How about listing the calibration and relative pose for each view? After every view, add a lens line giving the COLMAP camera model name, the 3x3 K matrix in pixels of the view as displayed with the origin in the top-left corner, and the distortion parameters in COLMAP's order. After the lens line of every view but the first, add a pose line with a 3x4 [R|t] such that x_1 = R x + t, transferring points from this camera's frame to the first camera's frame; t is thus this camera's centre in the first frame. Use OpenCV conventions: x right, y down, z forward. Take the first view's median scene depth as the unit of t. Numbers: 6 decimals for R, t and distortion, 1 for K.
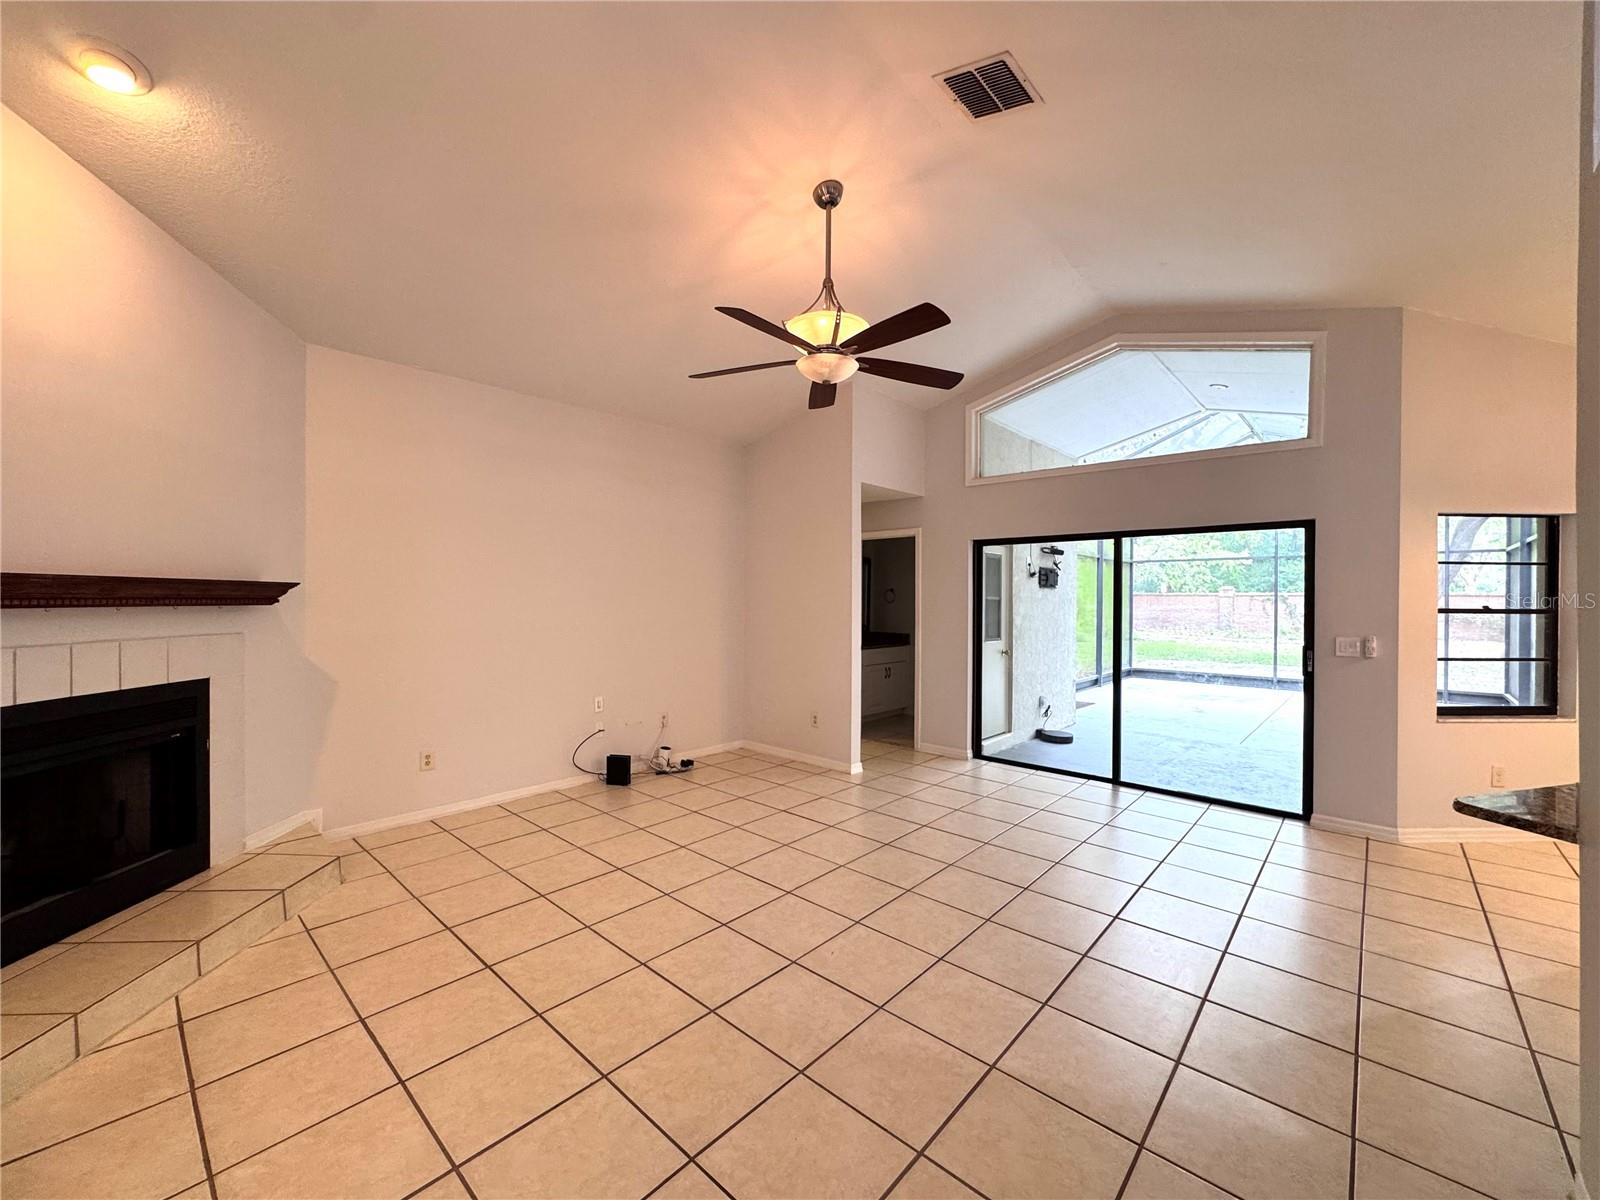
lens RADIAL K [[638.9, 0, 805.4], [0, 638.9, 598.8], [0, 0, 1]] dist [-0.002281, 0.000169]
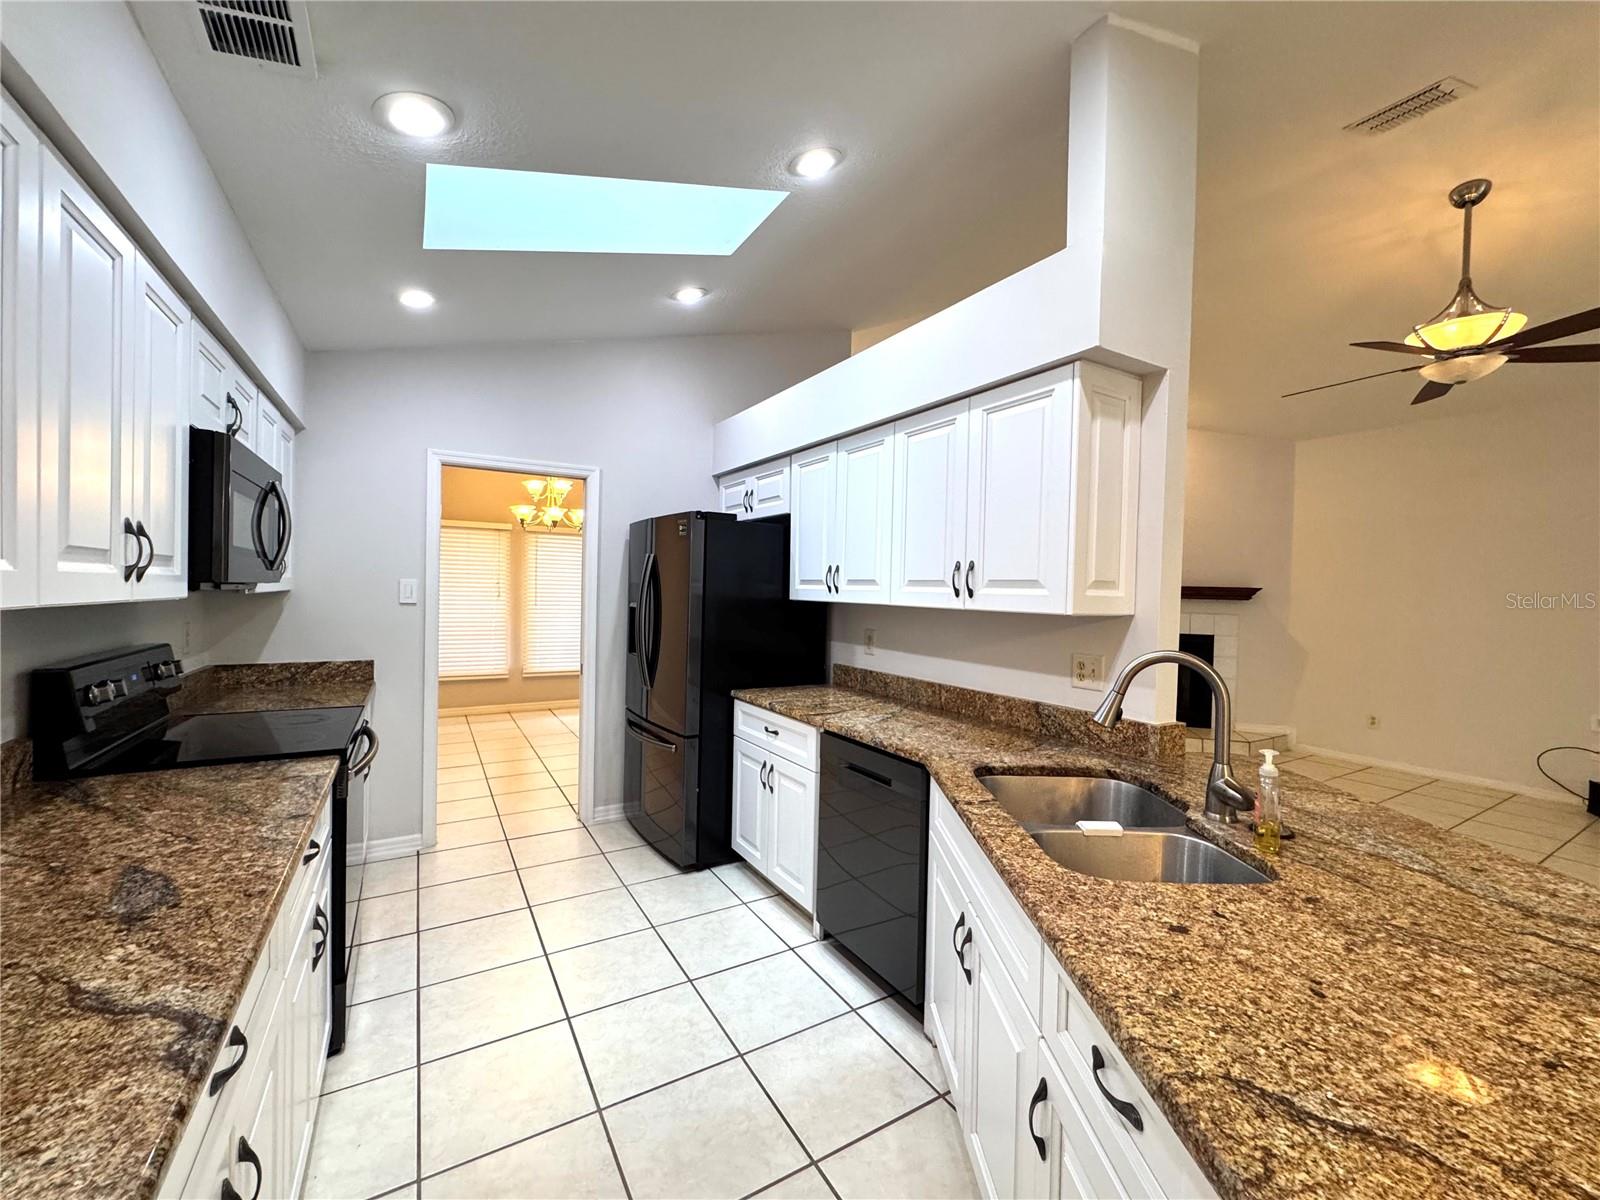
lens RADIAL K [[638.9, 0, 800.6], [0, 638.9, 596.9], [0, 0, 1]] dist [-0.002281, 0.000169]
pose [[-0.294587, -0.001338, -0.955624, 1.034854], [-0.025197, 0.999662, 0.006368, 0.015762], [0.955292, 0.025955, -0.294521, 0.243235]]
